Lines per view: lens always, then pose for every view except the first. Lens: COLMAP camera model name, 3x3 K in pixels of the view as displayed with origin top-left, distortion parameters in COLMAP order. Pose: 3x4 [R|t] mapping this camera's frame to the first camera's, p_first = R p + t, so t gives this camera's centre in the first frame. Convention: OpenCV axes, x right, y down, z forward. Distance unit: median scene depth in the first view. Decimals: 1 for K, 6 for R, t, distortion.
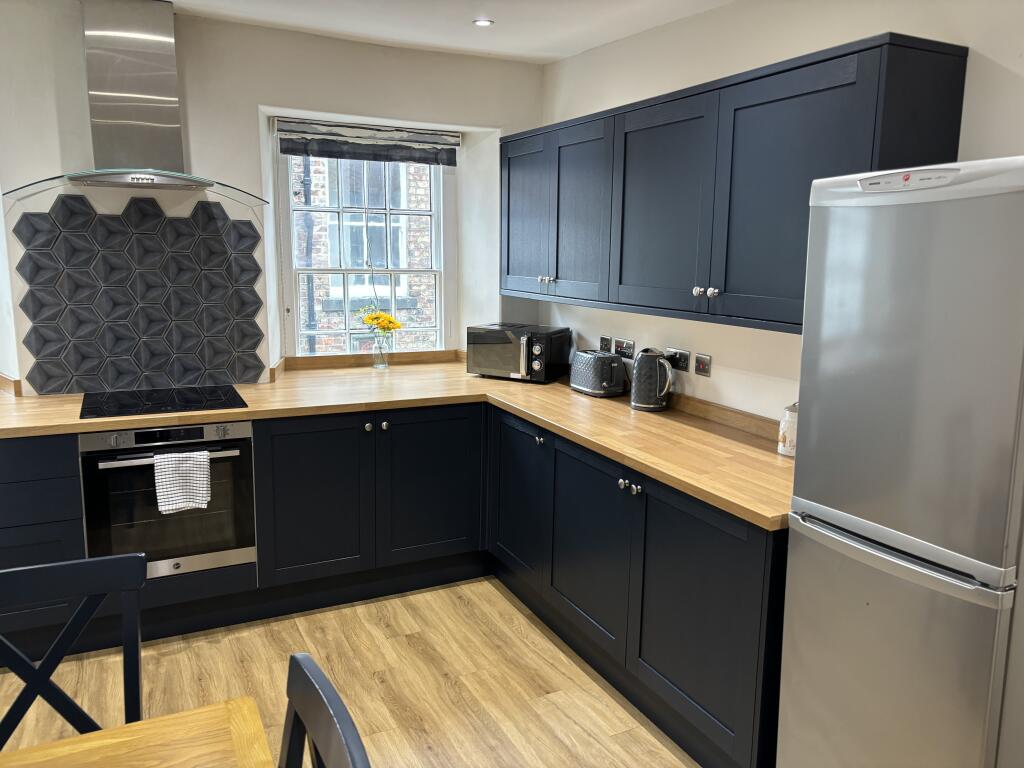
lens RADIAL K [[773.3, 0, 510.2], [0, 773.3, 382.8], [0, 0, 1]] dist [-0.003844, -0.008857]
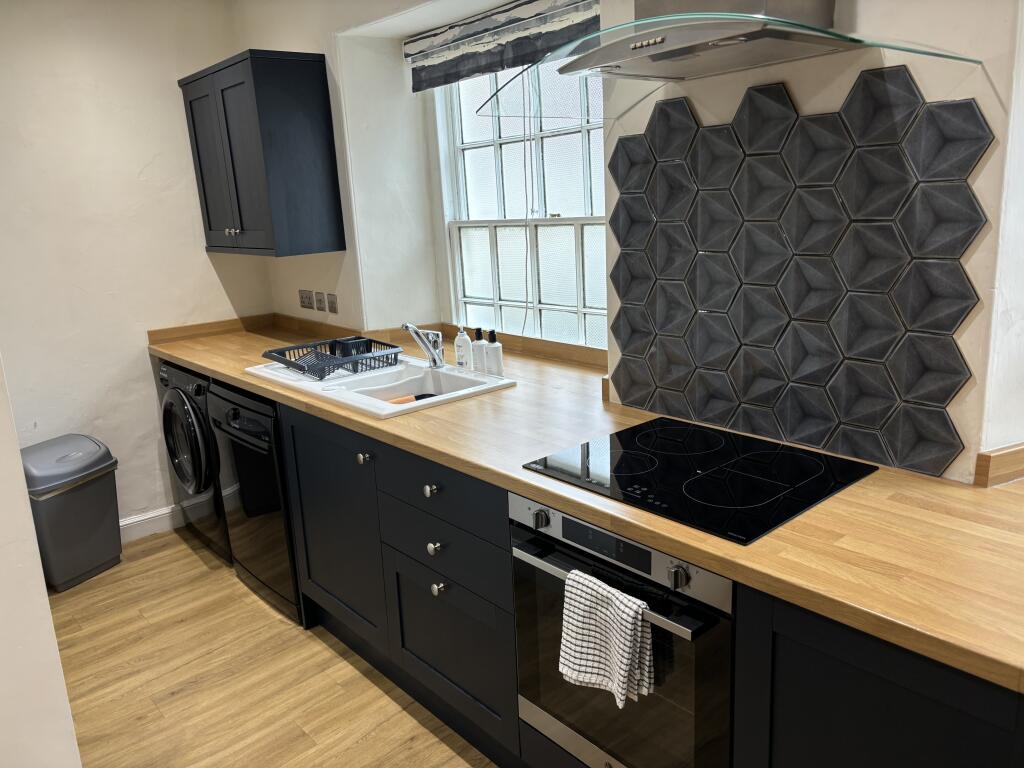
lens RADIAL K [[773.3, 0, 510.8], [0, 773.3, 380.5], [0, 0, 1]] dist [-0.003844, -0.008857]
pose [[0.238641, 0.196794, -0.950959, 0.024014], [-0.110387, 0.978401, 0.174772, -0.109085], [0.964814, 0.063266, 0.255210, 0.676487]]
